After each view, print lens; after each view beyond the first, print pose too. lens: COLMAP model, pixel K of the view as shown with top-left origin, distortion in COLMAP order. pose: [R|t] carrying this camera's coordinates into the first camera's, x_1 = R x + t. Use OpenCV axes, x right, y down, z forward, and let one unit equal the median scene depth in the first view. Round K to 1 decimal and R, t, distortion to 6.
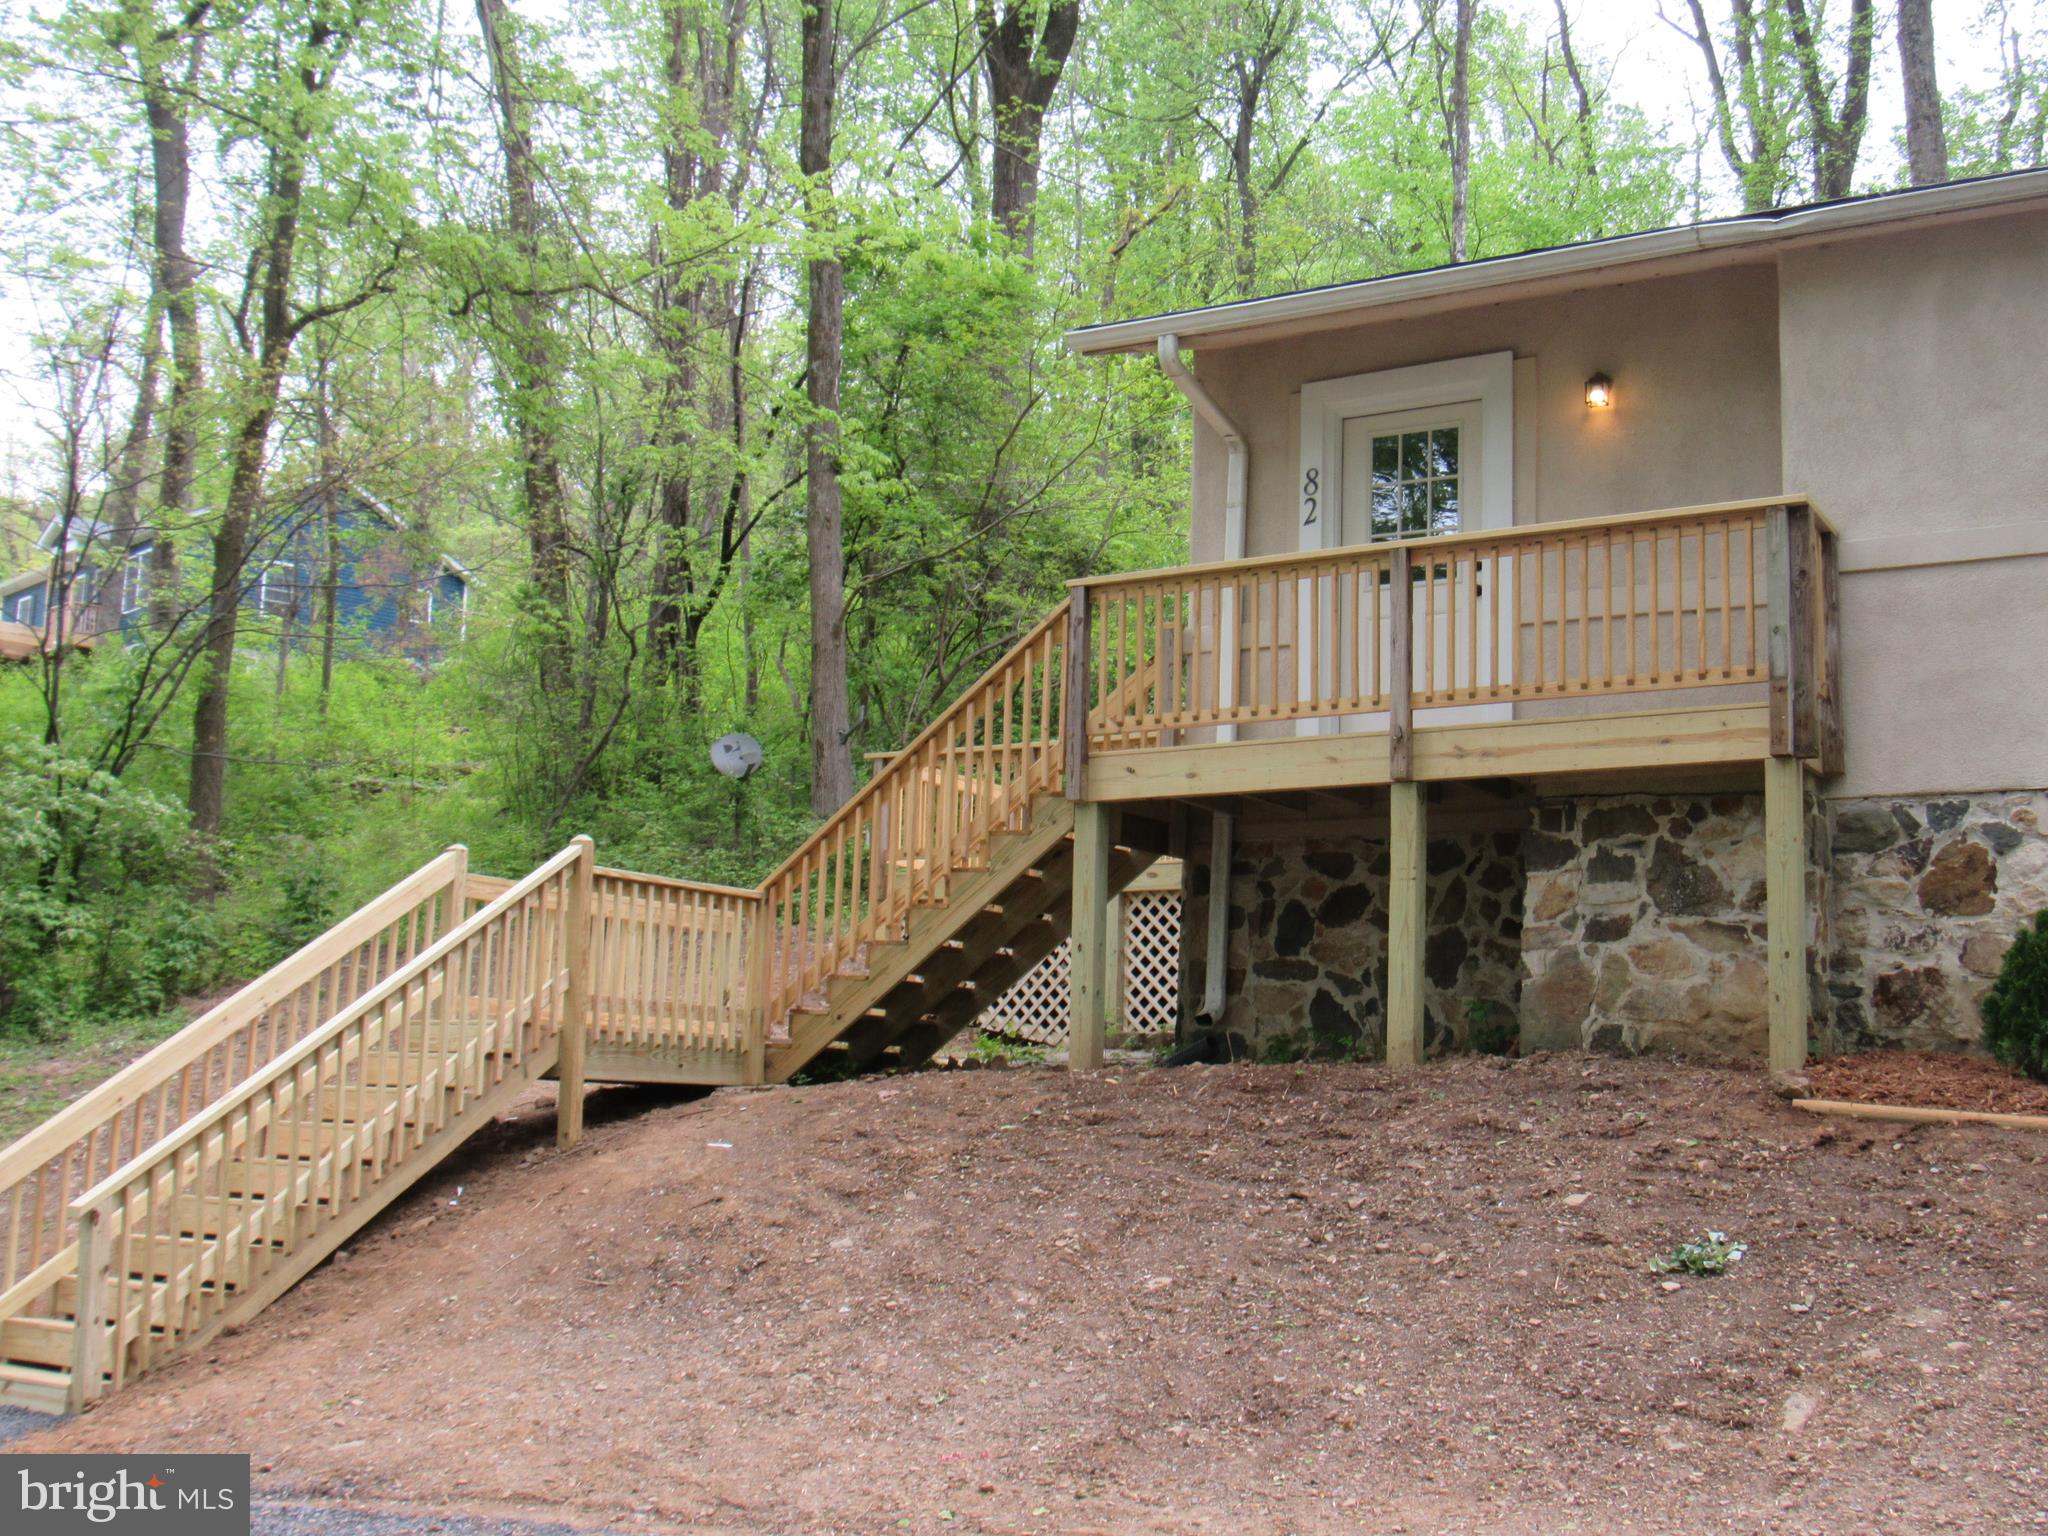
lens RADIAL K [[2307.7, 0, 1050.2], [0, 2307.7, 766.9], [0, 0, 1]] dist [-0.065485, 0.040888]
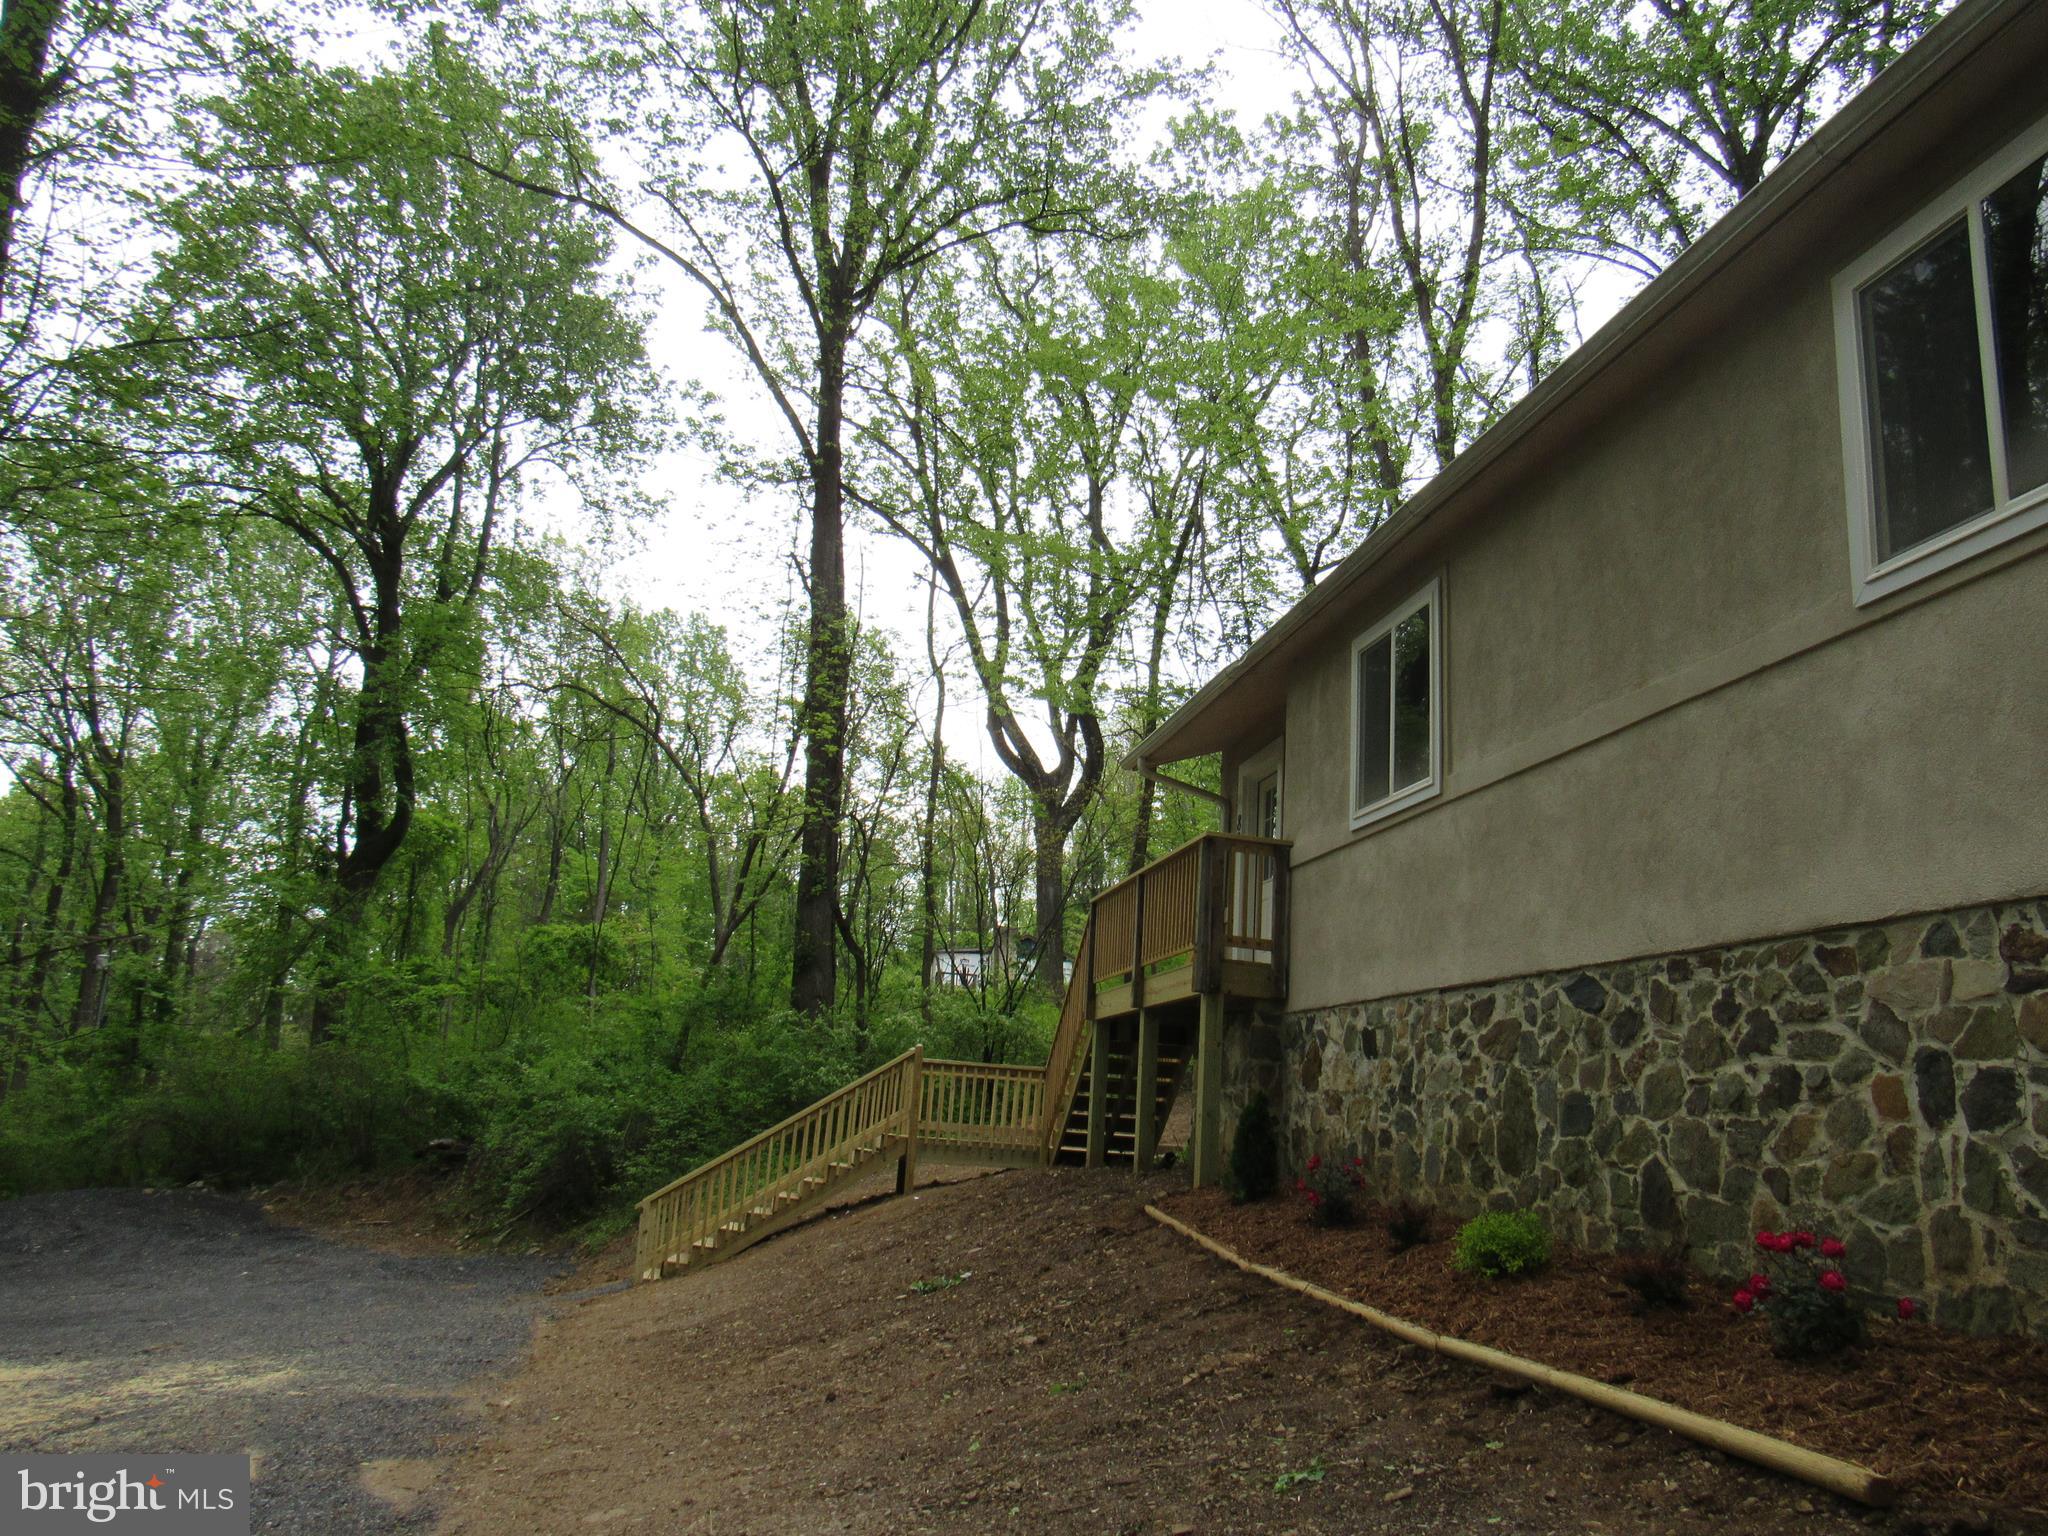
lens RADIAL K [[1471.3, 0, 1020.1], [0, 1471.3, 773.8], [0, 0, 1]] dist [-0.032368, 0.017521]
pose [[0.669398, -0.151239, -0.727346, 0.963232], [0.064320, 0.987181, -0.146072, -0.012962], [0.740114, 0.050998, 0.670545, 0.179470]]
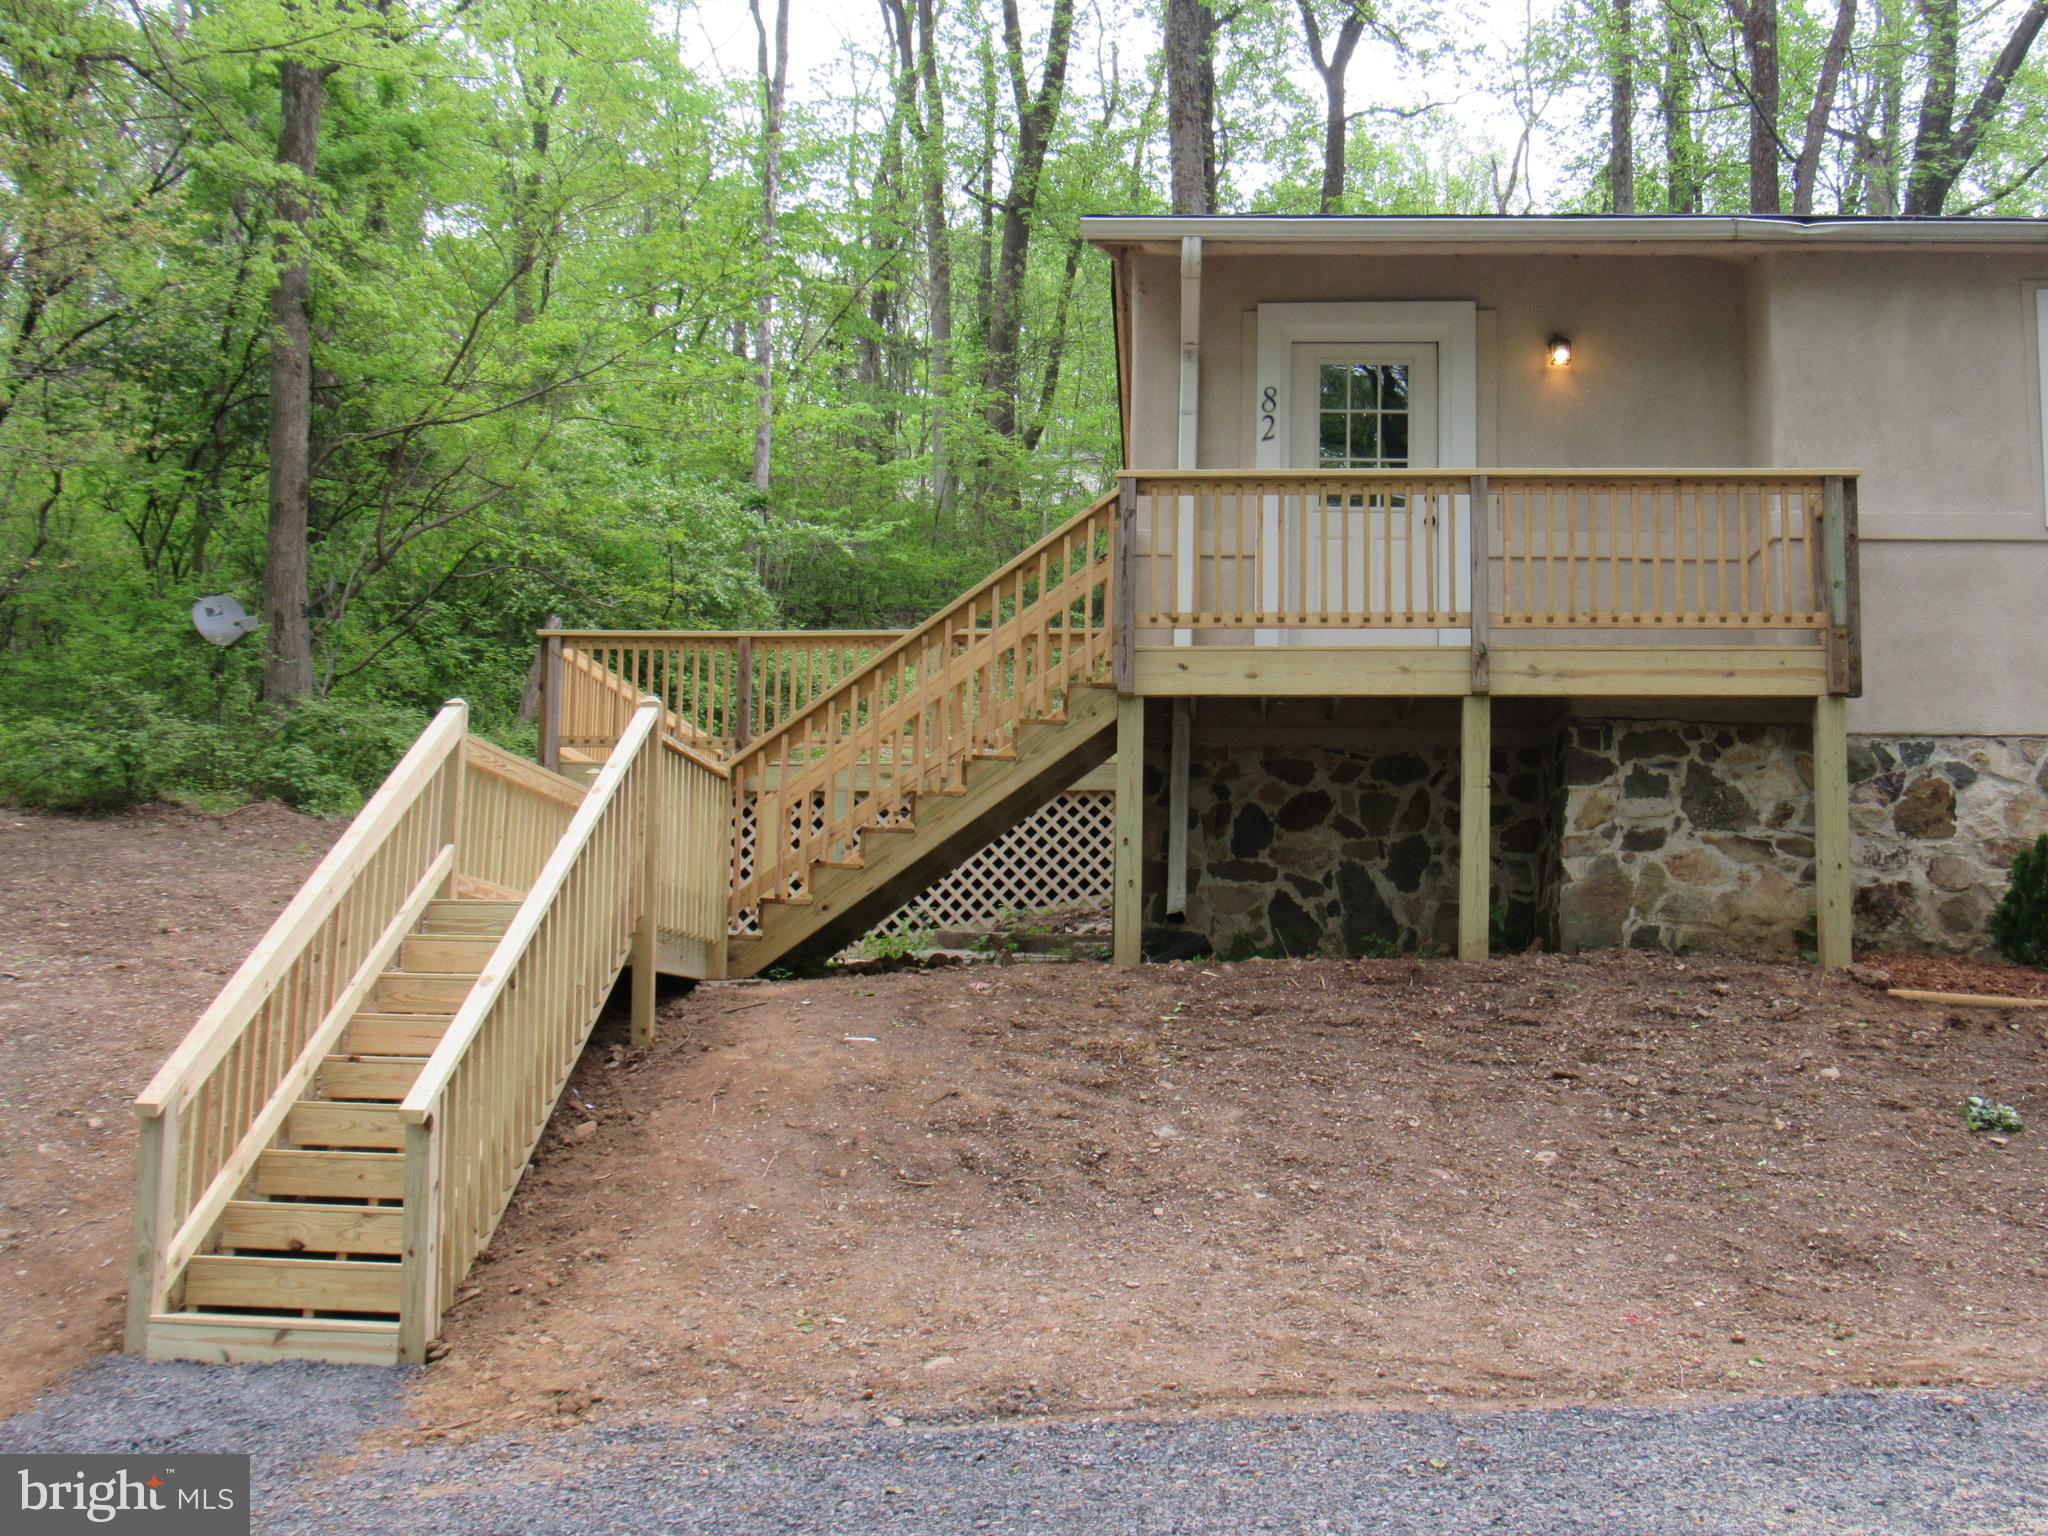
lens RADIAL K [[2313.0, 0, 1020.7], [0, 2313.0, 767.2], [0, 0, 1]] dist [-0.065197, 0.016656]
pose [[0.888352, 0.049755, 0.456460, -0.535652], [-0.063111, 0.997908, 0.014051, 0.039125], [-0.454806, -0.041290, 0.889633, 0.151020]]
